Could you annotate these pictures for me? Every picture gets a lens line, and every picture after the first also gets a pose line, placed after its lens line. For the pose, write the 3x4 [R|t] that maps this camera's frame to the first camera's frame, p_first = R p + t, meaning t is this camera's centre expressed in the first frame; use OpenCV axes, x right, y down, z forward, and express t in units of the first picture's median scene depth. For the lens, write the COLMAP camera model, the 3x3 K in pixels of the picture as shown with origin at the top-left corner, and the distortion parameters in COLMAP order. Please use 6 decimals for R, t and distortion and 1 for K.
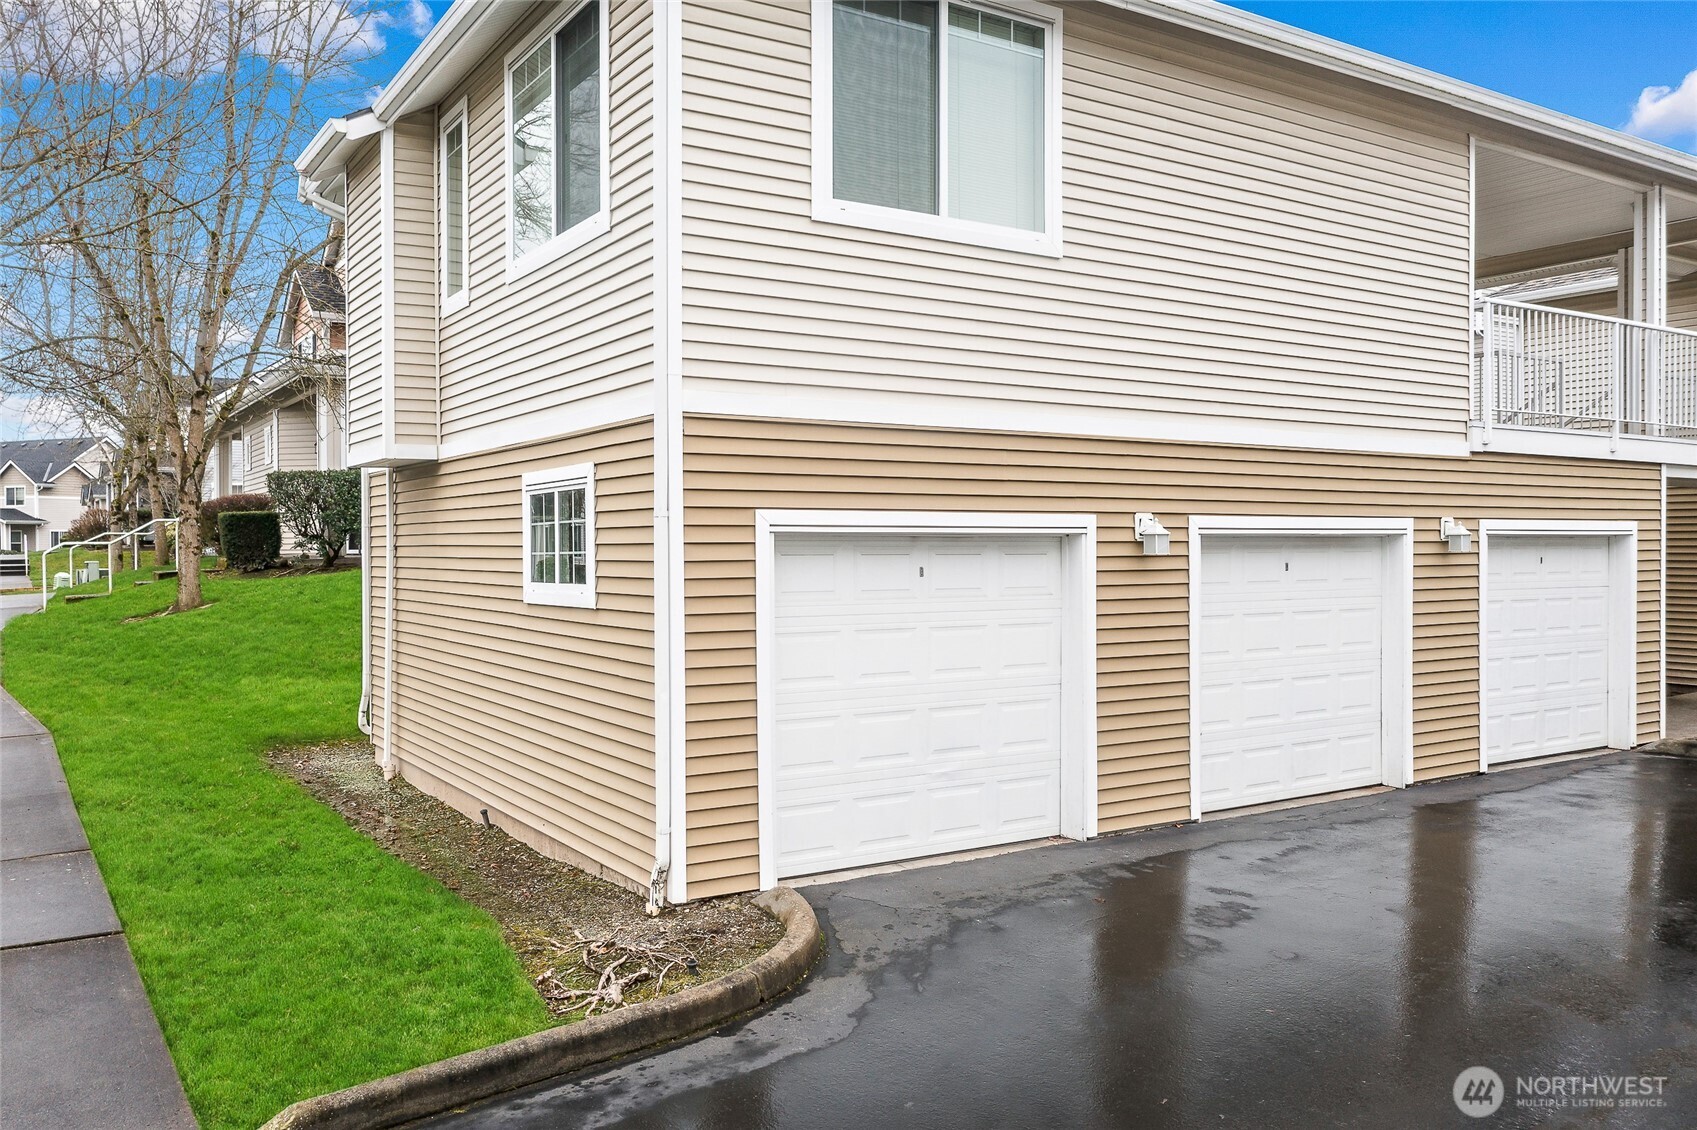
lens RADIAL K [[1345.9, 0, 840.6], [0, 1345.9, 562.7], [0, 0, 1]] dist [-0.025389, 0.005102]
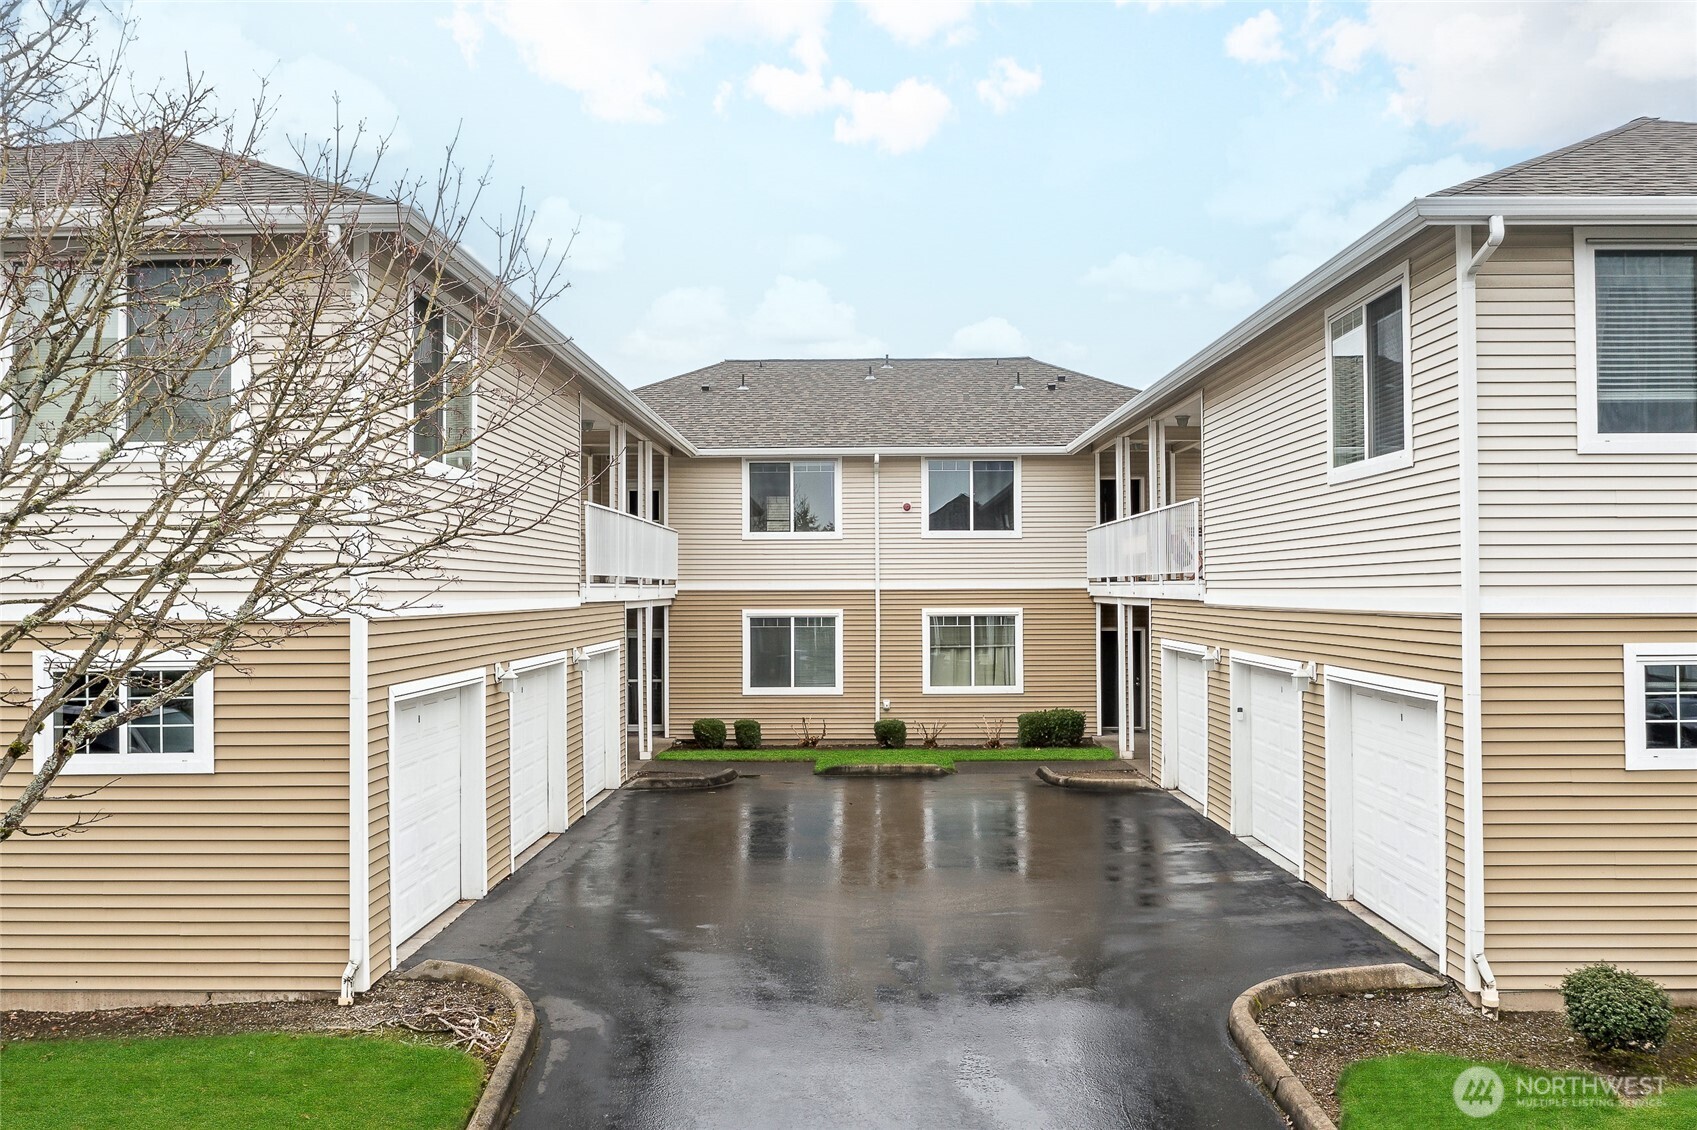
lens RADIAL K [[1366.4, 0, 848.5], [0, 1366.4, 565.0], [0, 0, 1]] dist [-0.030634, 0.011116]
pose [[0.540459, 0.013931, 0.841255, -0.841816], [0.014600, 0.999557, -0.025932, -0.103876], [-0.841244, 0.026297, 0.540016, -0.109726]]
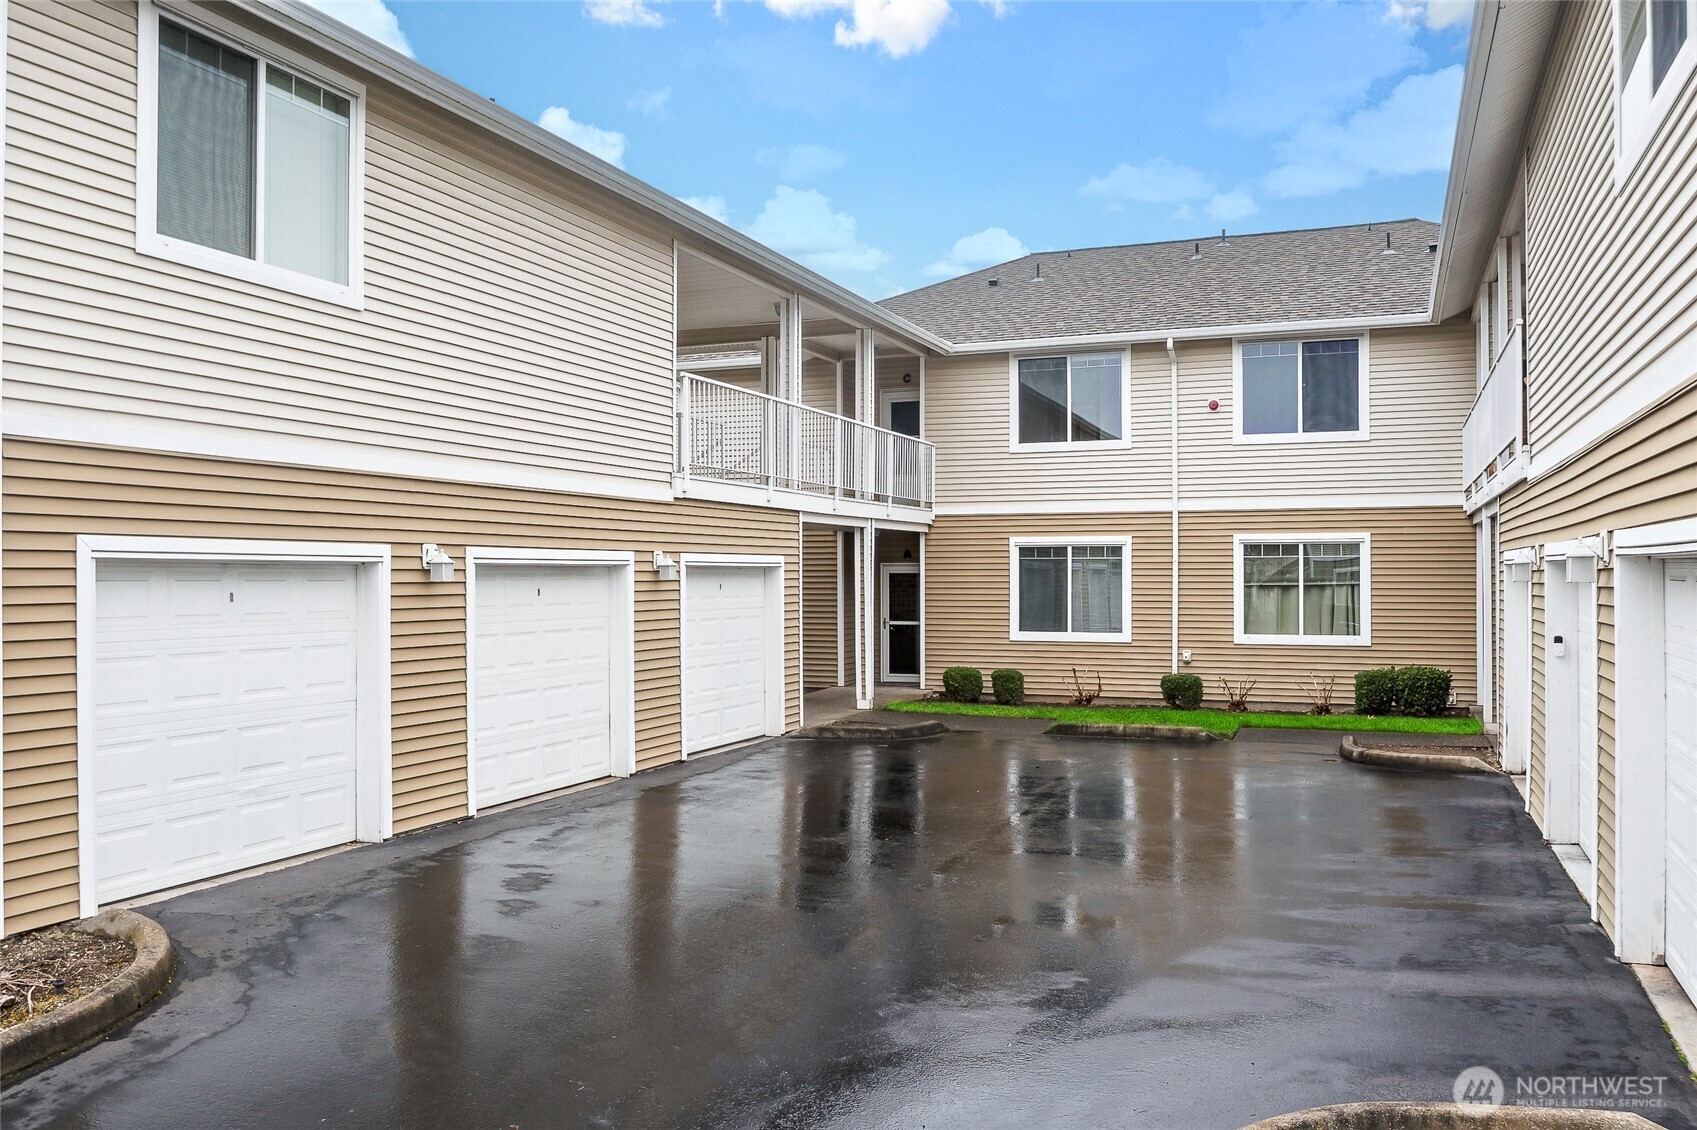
lens RADIAL K [[1366.4, 0, 848.5], [0, 1366.4, 565.0], [0, 0, 1]] dist [-0.030634, 0.011116]
pose [[0.811041, 0.006219, 0.584956, -0.163290], [0.006918, 0.999772, -0.020220, 0.006166], [-0.584948, 0.020446, 0.810813, -0.129642]]
